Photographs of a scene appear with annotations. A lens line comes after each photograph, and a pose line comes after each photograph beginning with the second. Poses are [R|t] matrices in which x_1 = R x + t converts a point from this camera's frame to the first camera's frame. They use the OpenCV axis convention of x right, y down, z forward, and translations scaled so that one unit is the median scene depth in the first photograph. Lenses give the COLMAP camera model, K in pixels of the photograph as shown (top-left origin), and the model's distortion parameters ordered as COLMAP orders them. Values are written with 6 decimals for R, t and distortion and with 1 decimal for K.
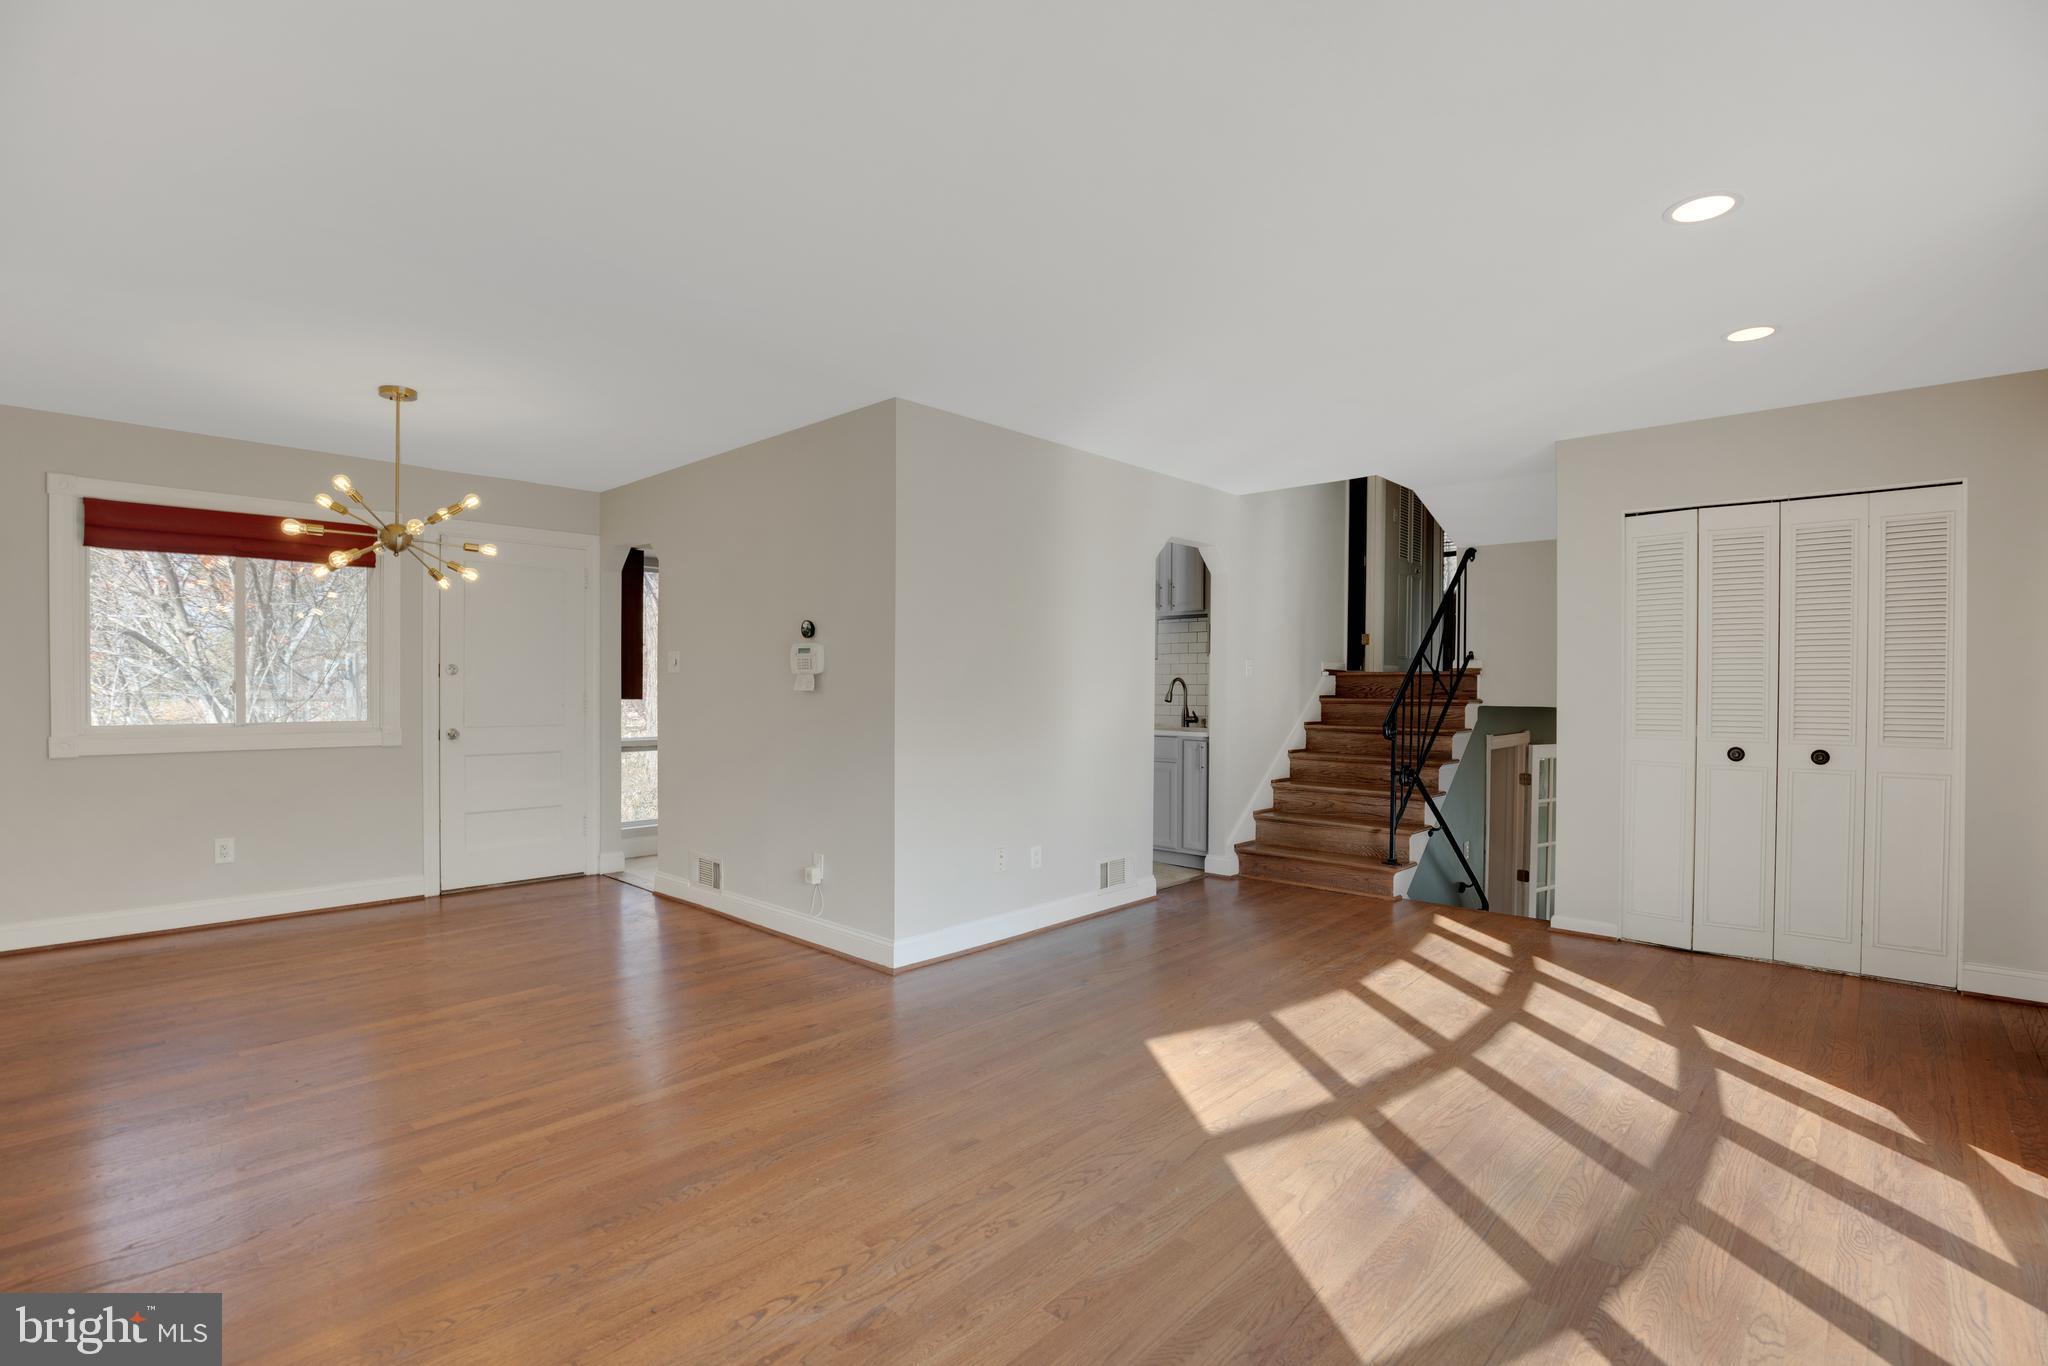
lens RADIAL K [[942.1, 0, 1029.5], [0, 942.1, 682.3], [0, 0, 1]] dist [-0.002524, -0.000119]
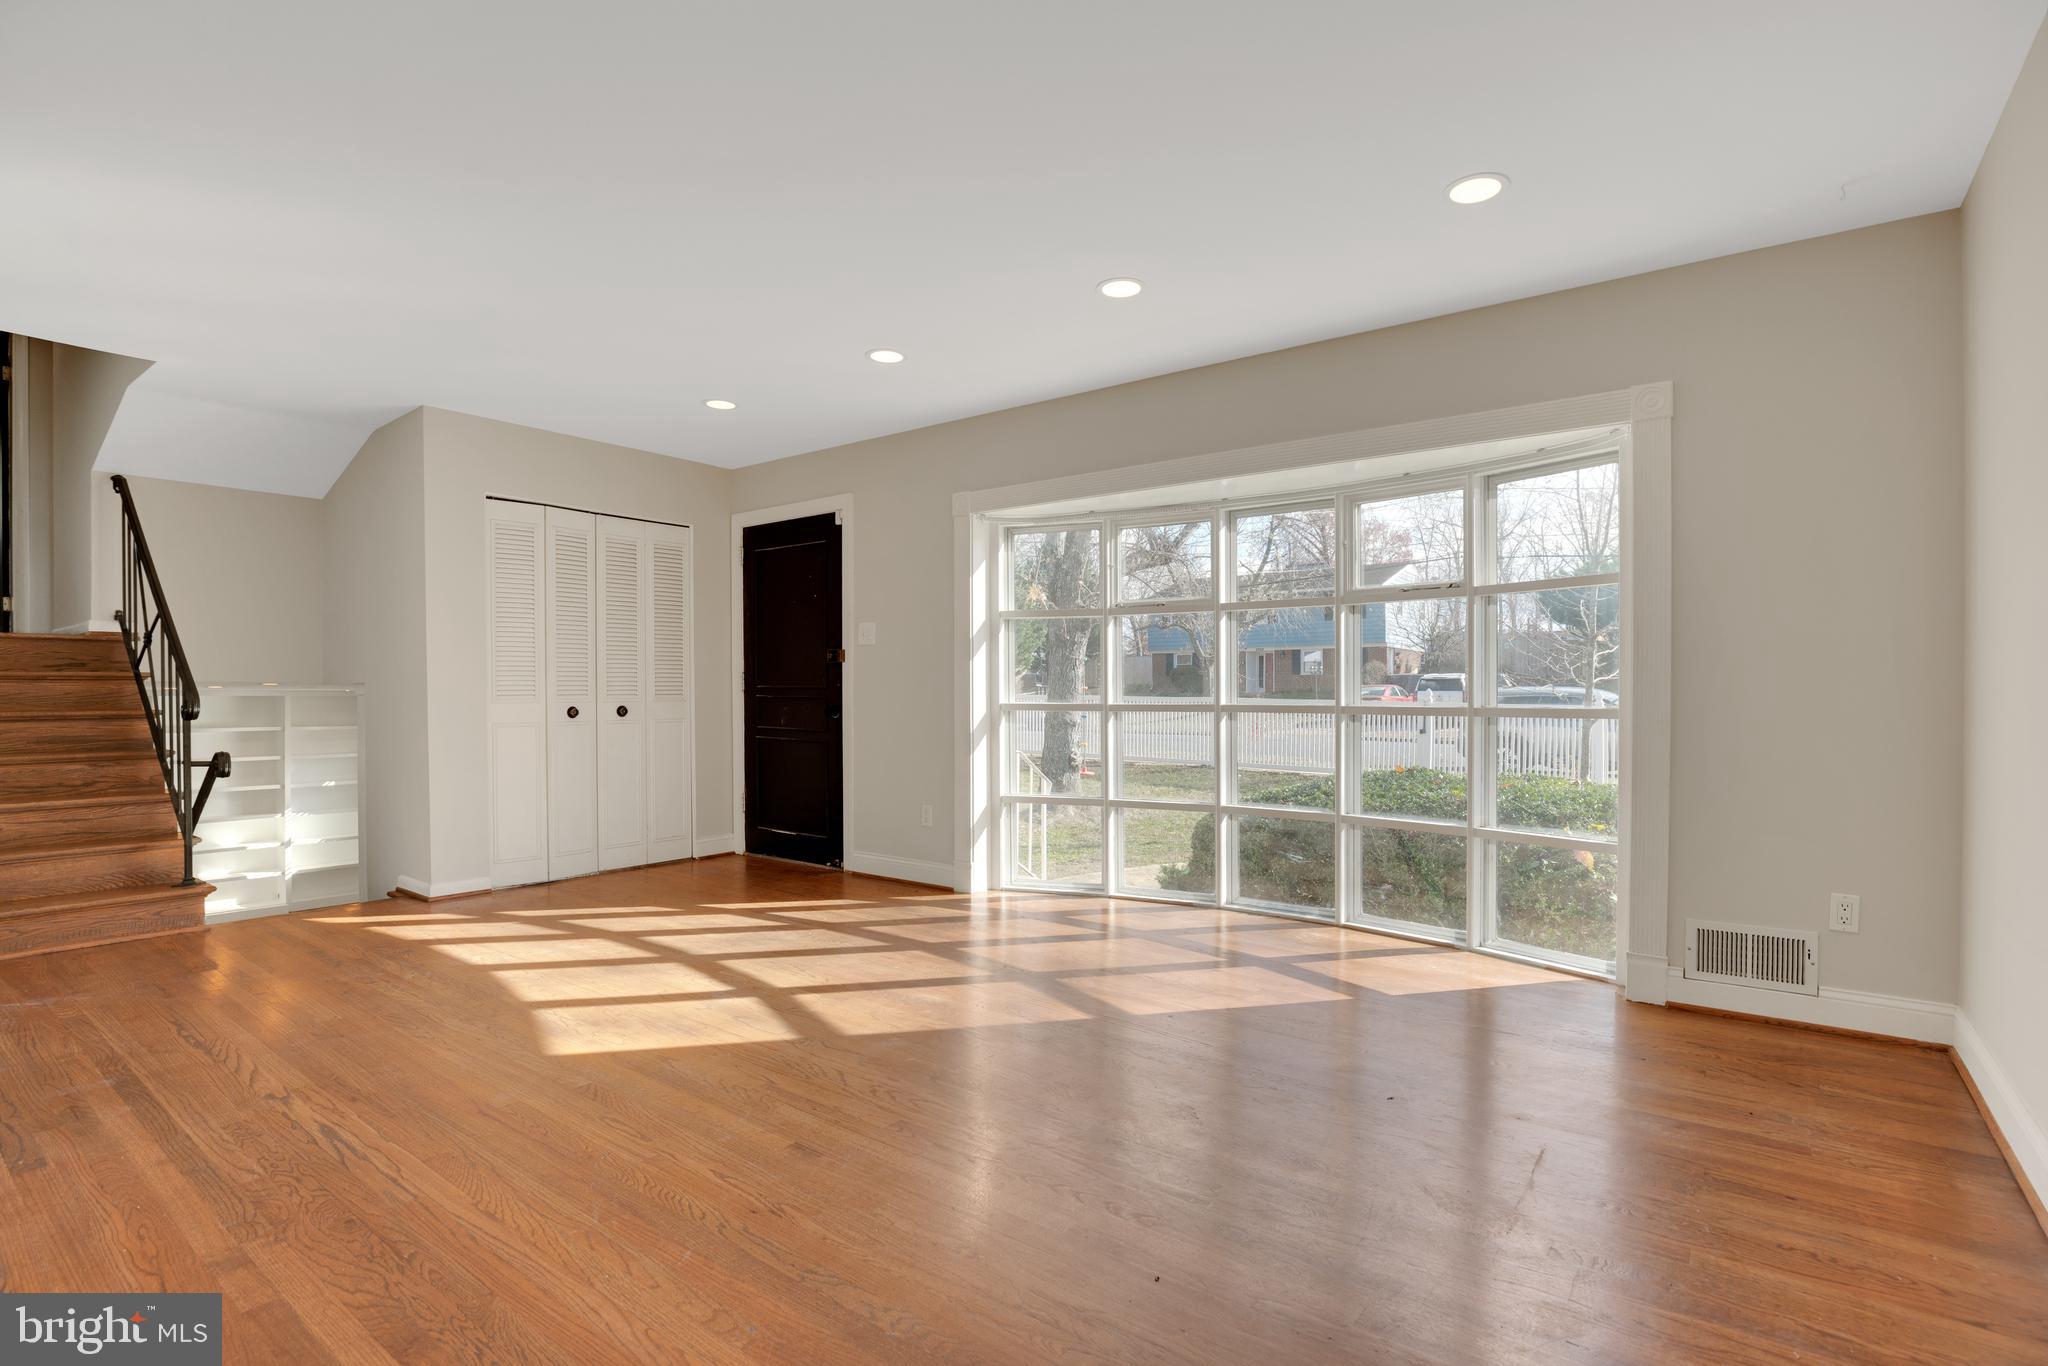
lens RADIAL K [[942.1, 0, 1029.3], [0, 942.1, 699.4], [0, 0, 1]] dist [-0.002524, -0.000119]
pose [[-0.094952, -0.001479, 0.995481, -0.599482], [0.001495, 0.999998, 0.001628, 0.065304], [-0.995481, 0.001643, -0.094950, 0.580138]]
